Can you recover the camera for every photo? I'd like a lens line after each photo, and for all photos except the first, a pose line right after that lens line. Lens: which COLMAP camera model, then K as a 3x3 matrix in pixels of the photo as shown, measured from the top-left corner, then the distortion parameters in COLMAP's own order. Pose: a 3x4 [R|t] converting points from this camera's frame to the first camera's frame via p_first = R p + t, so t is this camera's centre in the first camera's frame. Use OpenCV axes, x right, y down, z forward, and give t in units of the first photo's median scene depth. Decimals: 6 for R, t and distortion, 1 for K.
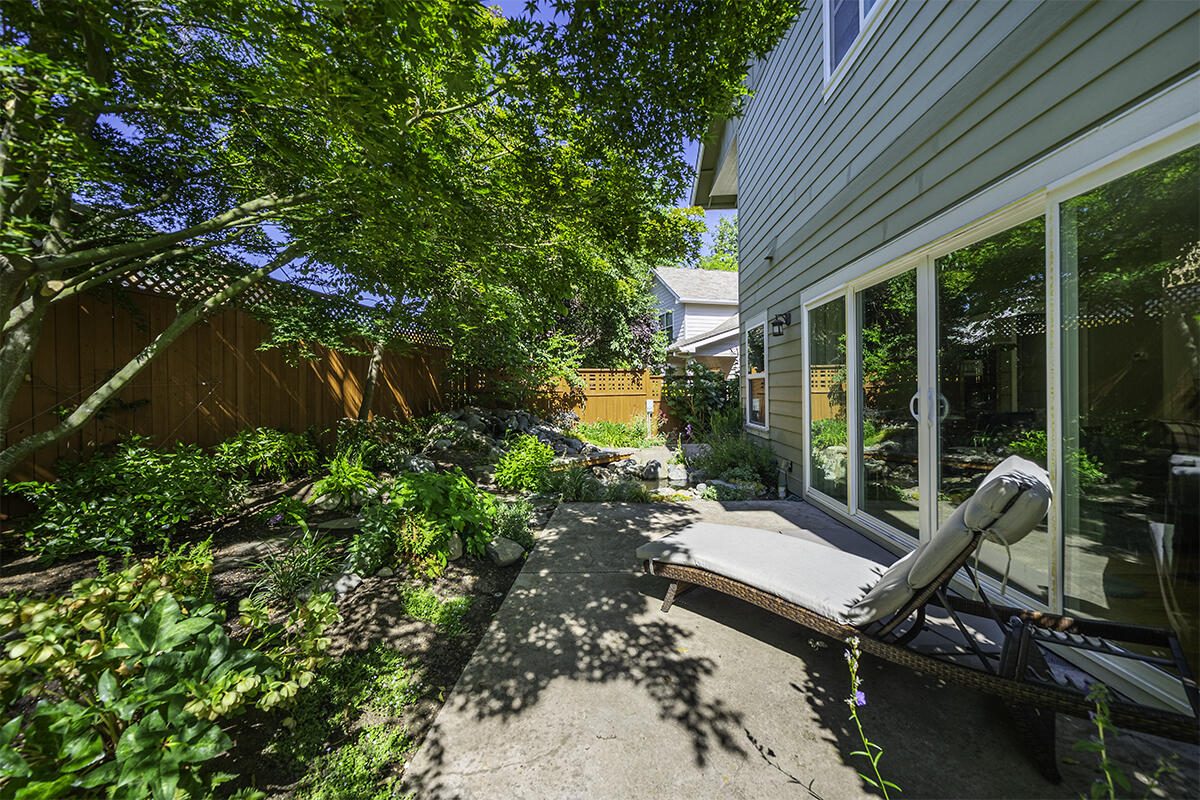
lens RADIAL K [[423.7, 0, 598.5], [0, 423.7, 392.1], [0, 0, 1]] dist [-0.002630, -0.000283]
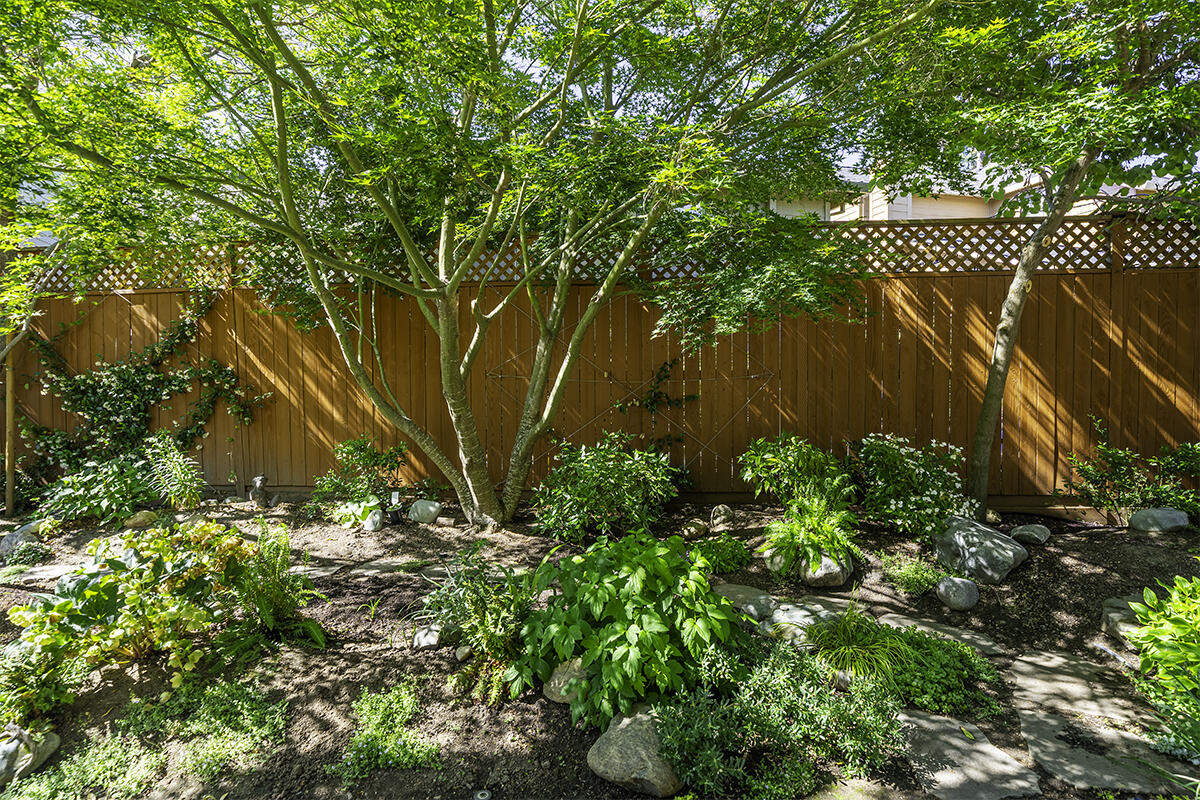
lens RADIAL K [[623.0, 0, 601.9], [0, 623.0, 403.6], [0, 0, 1]] dist [-0.001978, -0.001186]
pose [[0.027714, 0.036202, -0.998960, 0.124429], [0.003071, 0.999336, 0.036301, -0.006573], [0.999611, -0.004074, 0.027584, 0.279663]]
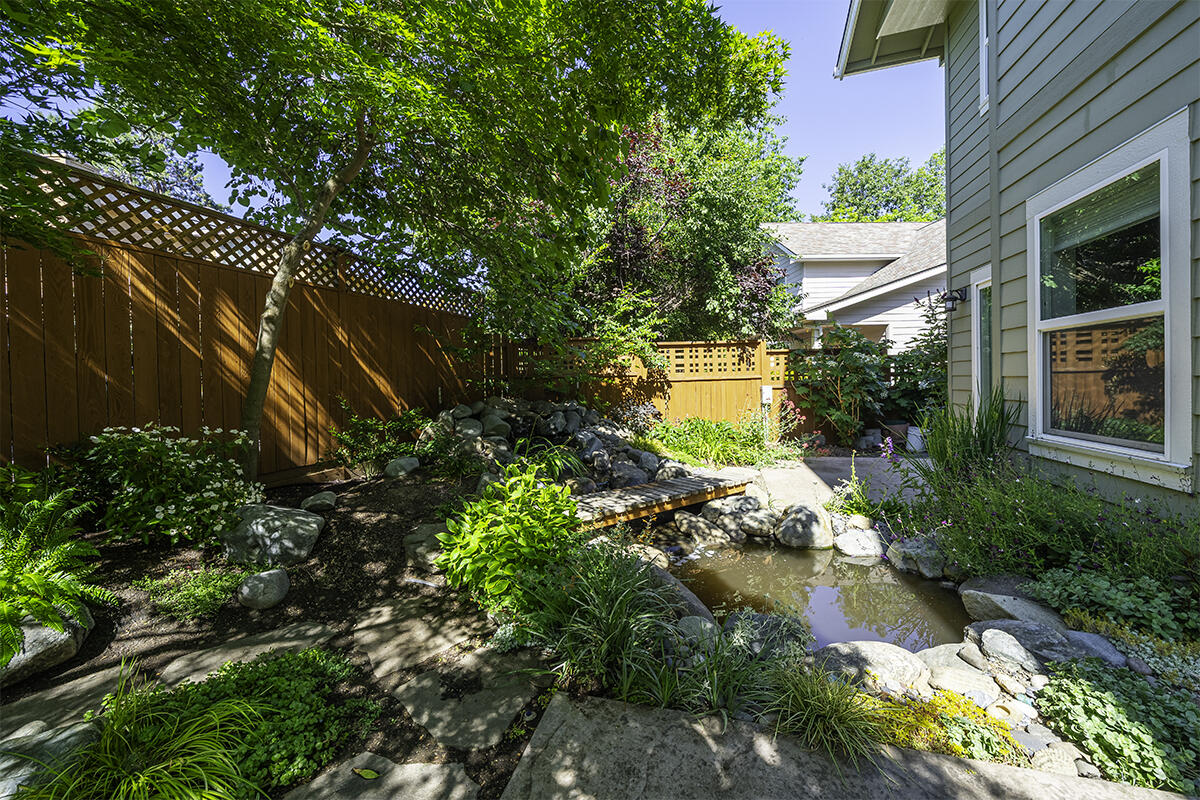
lens RADIAL K [[423.7, 0, 603.6], [0, 423.7, 388.0], [0, 0, 1]] dist [-0.002630, -0.000283]
pose [[0.978426, -0.009385, -0.206386, 0.006817], [0.012800, 0.999802, 0.015216, 0.008754], [0.206202, -0.017529, 0.978352, 0.313058]]
